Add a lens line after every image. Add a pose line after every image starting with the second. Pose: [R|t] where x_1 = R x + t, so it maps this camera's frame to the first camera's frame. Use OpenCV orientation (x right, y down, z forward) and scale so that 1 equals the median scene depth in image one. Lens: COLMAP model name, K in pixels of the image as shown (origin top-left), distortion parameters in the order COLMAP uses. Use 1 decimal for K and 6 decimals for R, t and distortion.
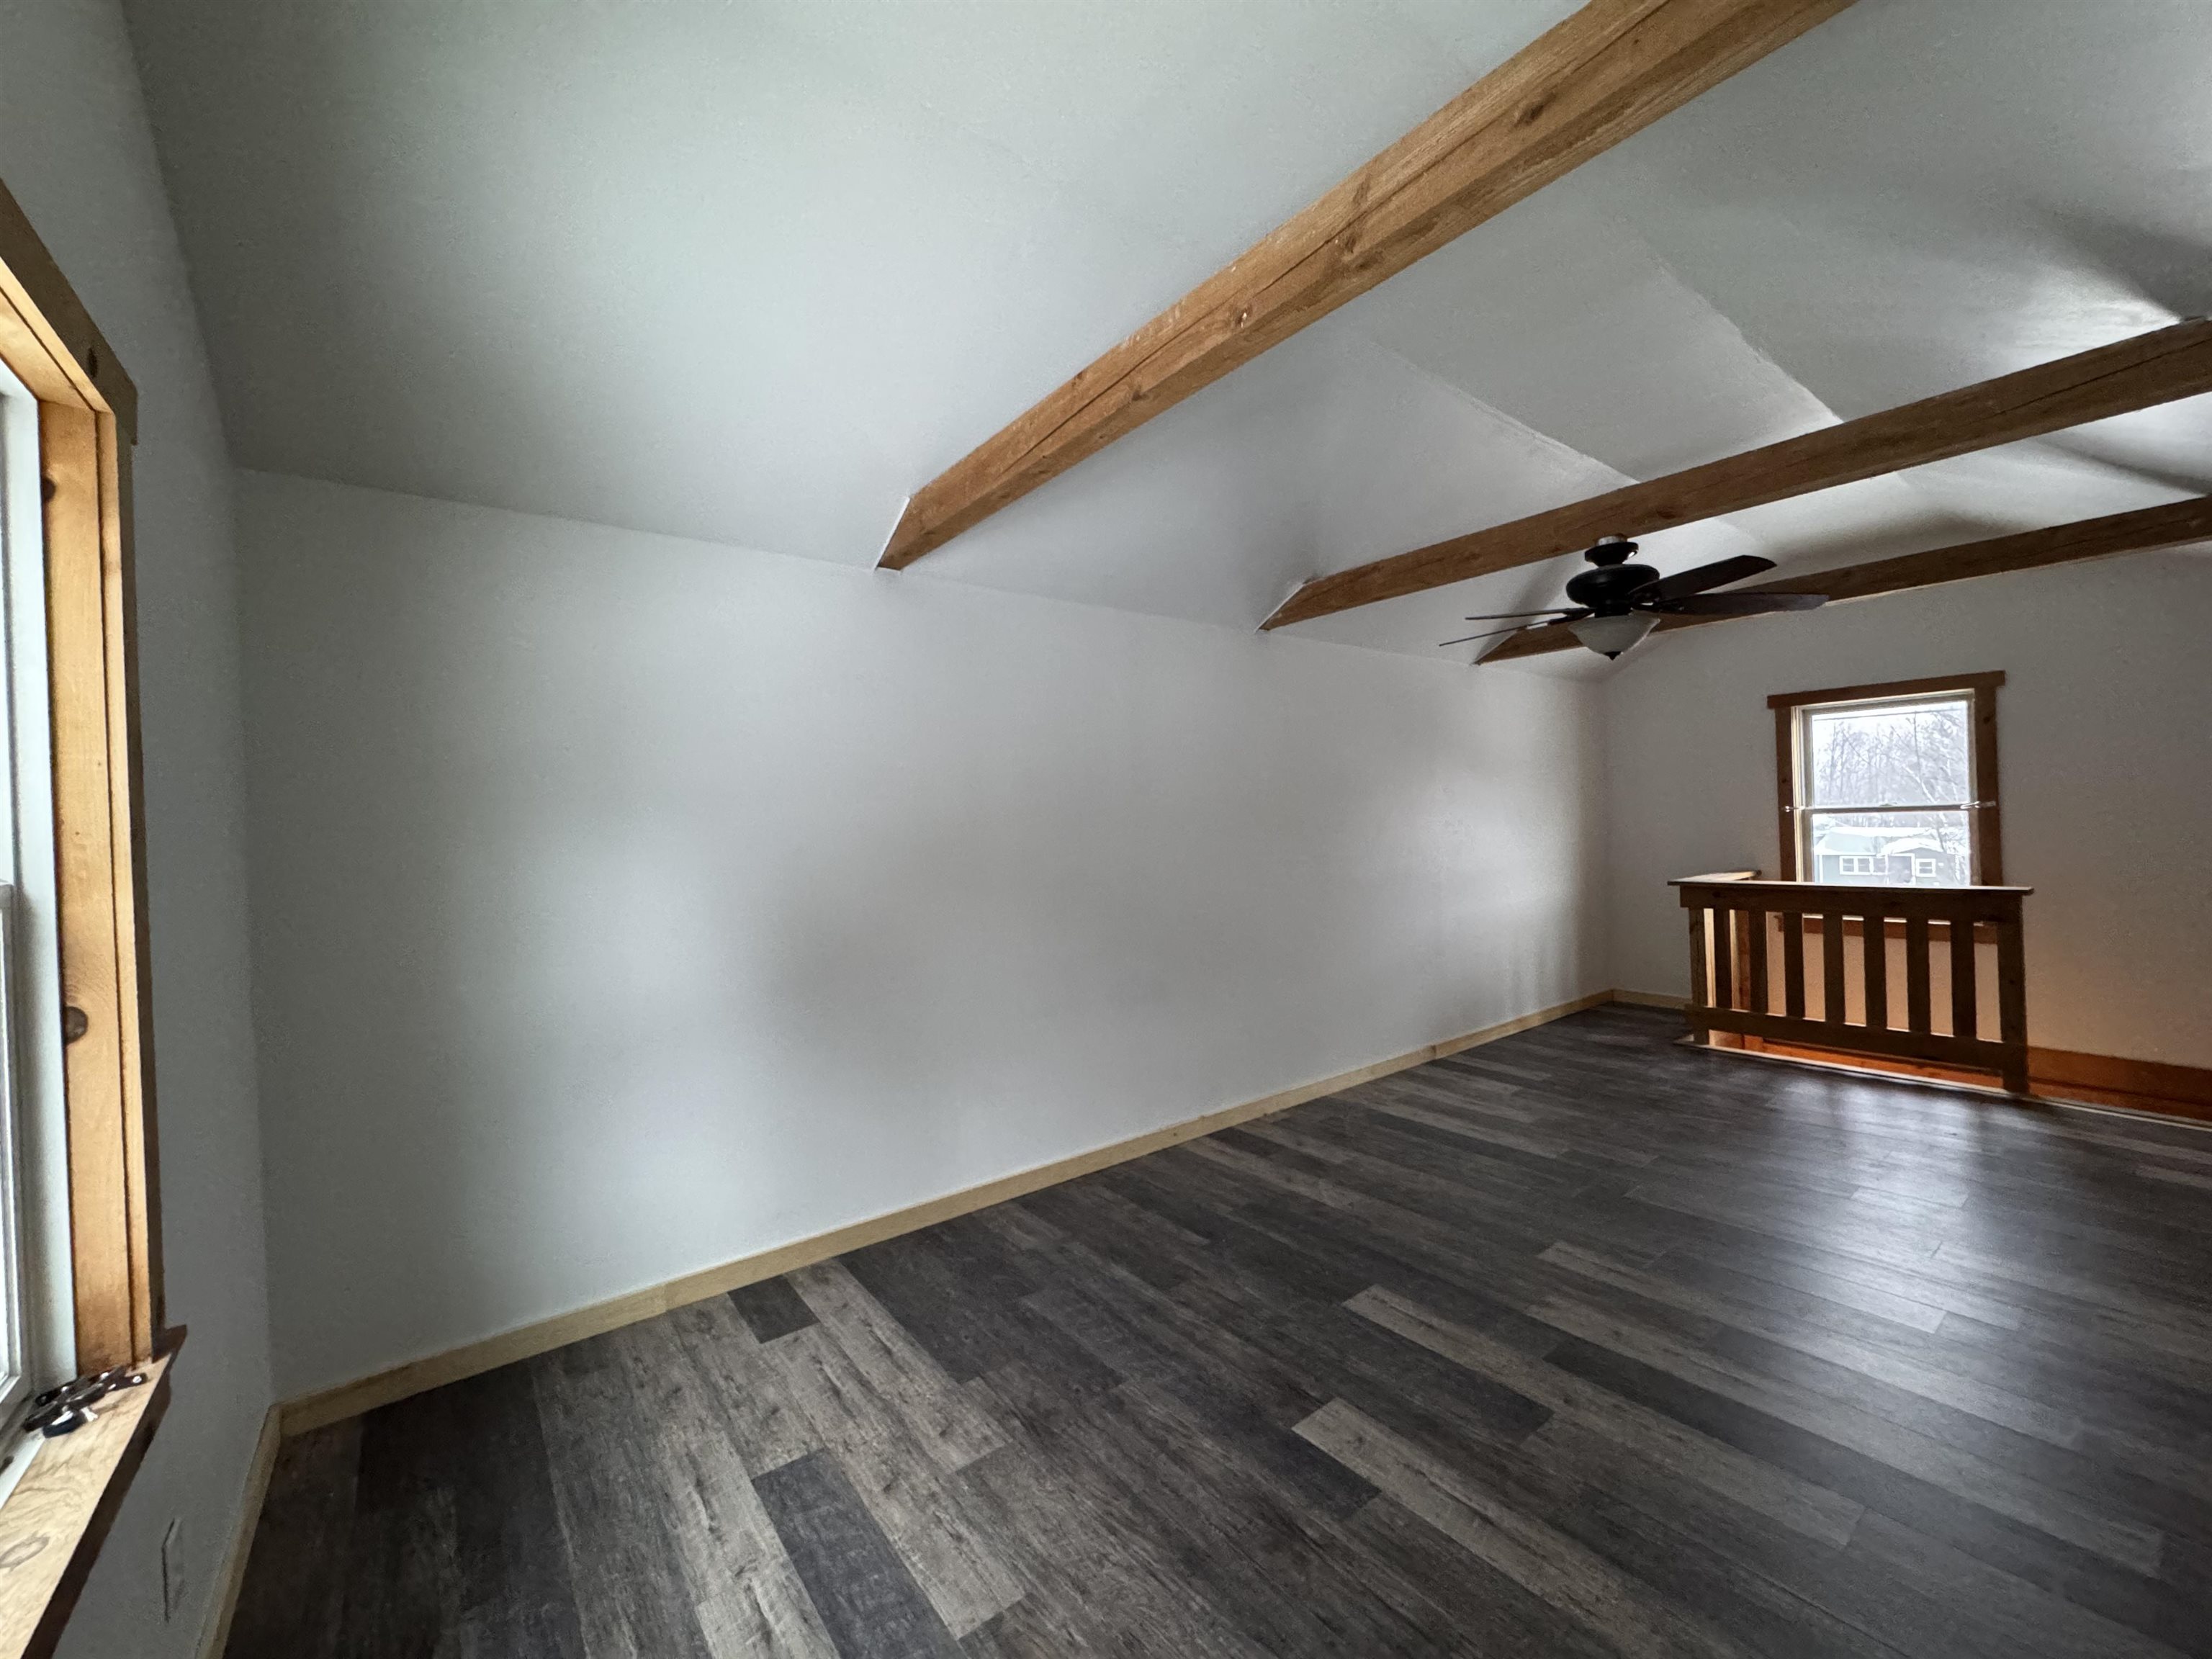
lens RADIAL K [[881.3, 0, 1106.8], [0, 881.3, 828.8], [0, 0, 1]] dist [-0.001712, -0.000102]
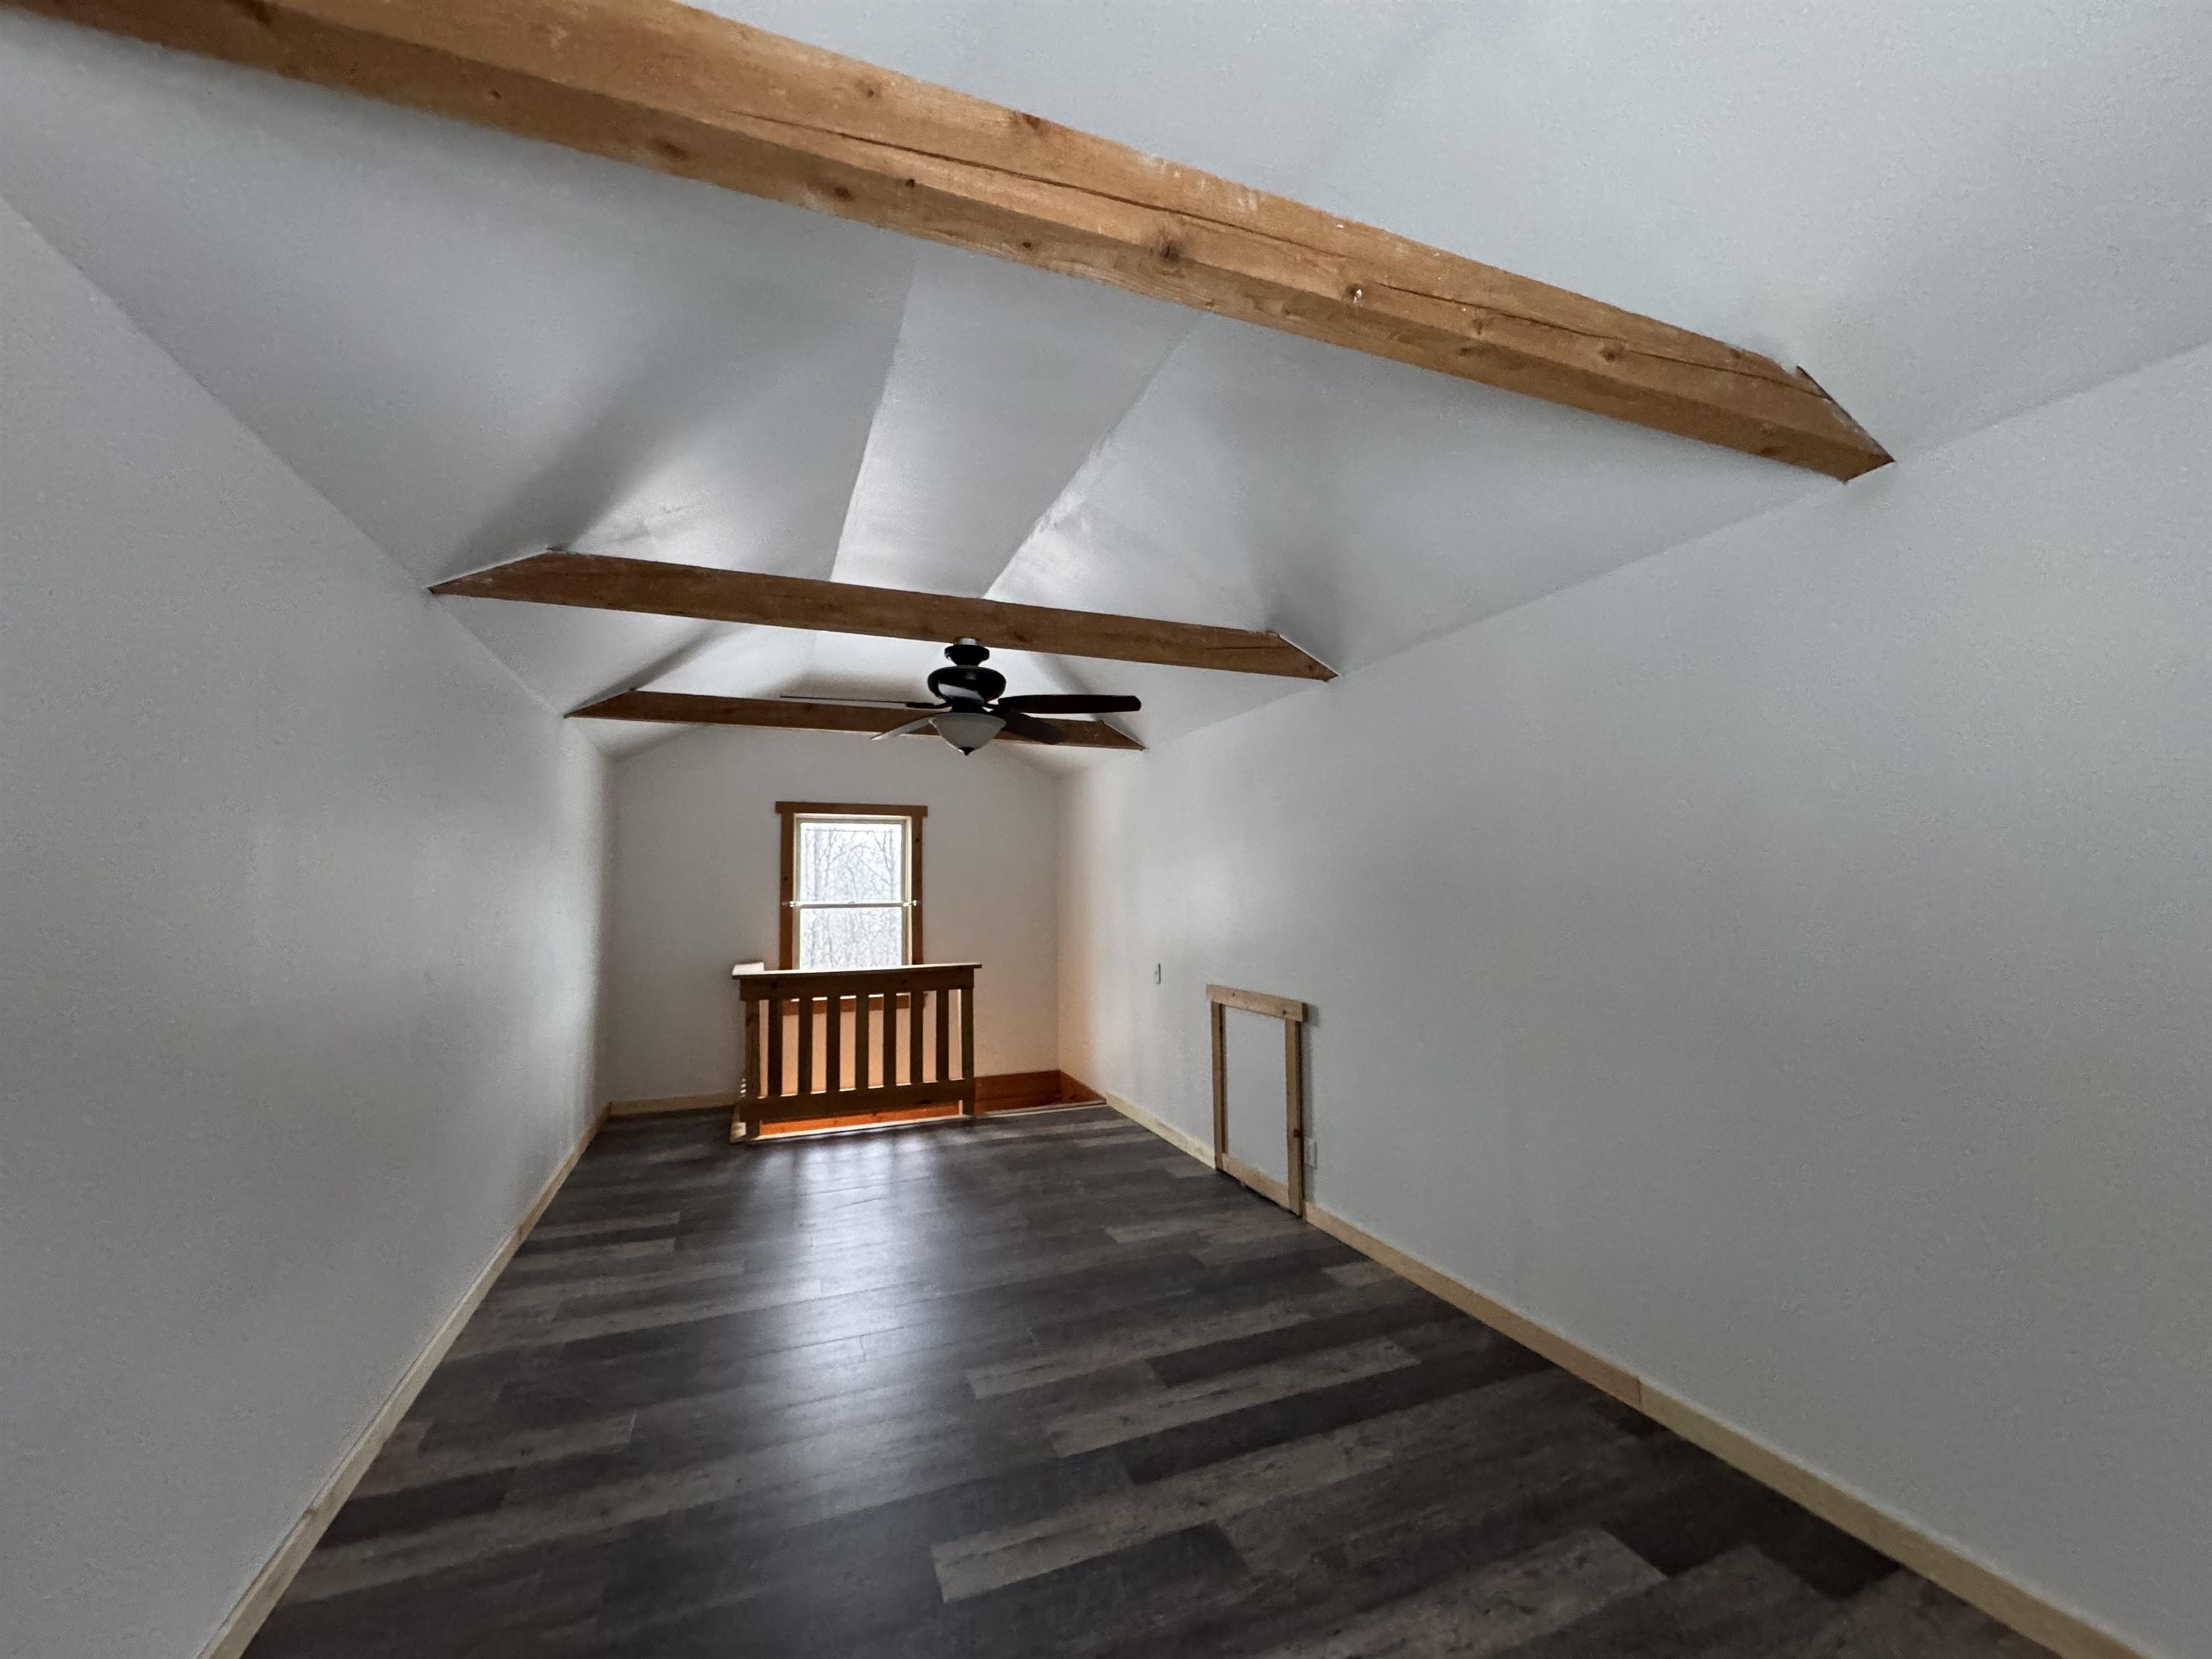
lens RADIAL K [[881.3, 0, 1106.8], [0, 881.3, 828.8], [0, 0, 1]] dist [-0.001712, -0.000102]
pose [[0.277177, 0.098689, 0.955737, -0.230818], [0.006416, 0.994499, -0.104552, 0.002085], [-0.960797, 0.035111, 0.275019, 0.360148]]
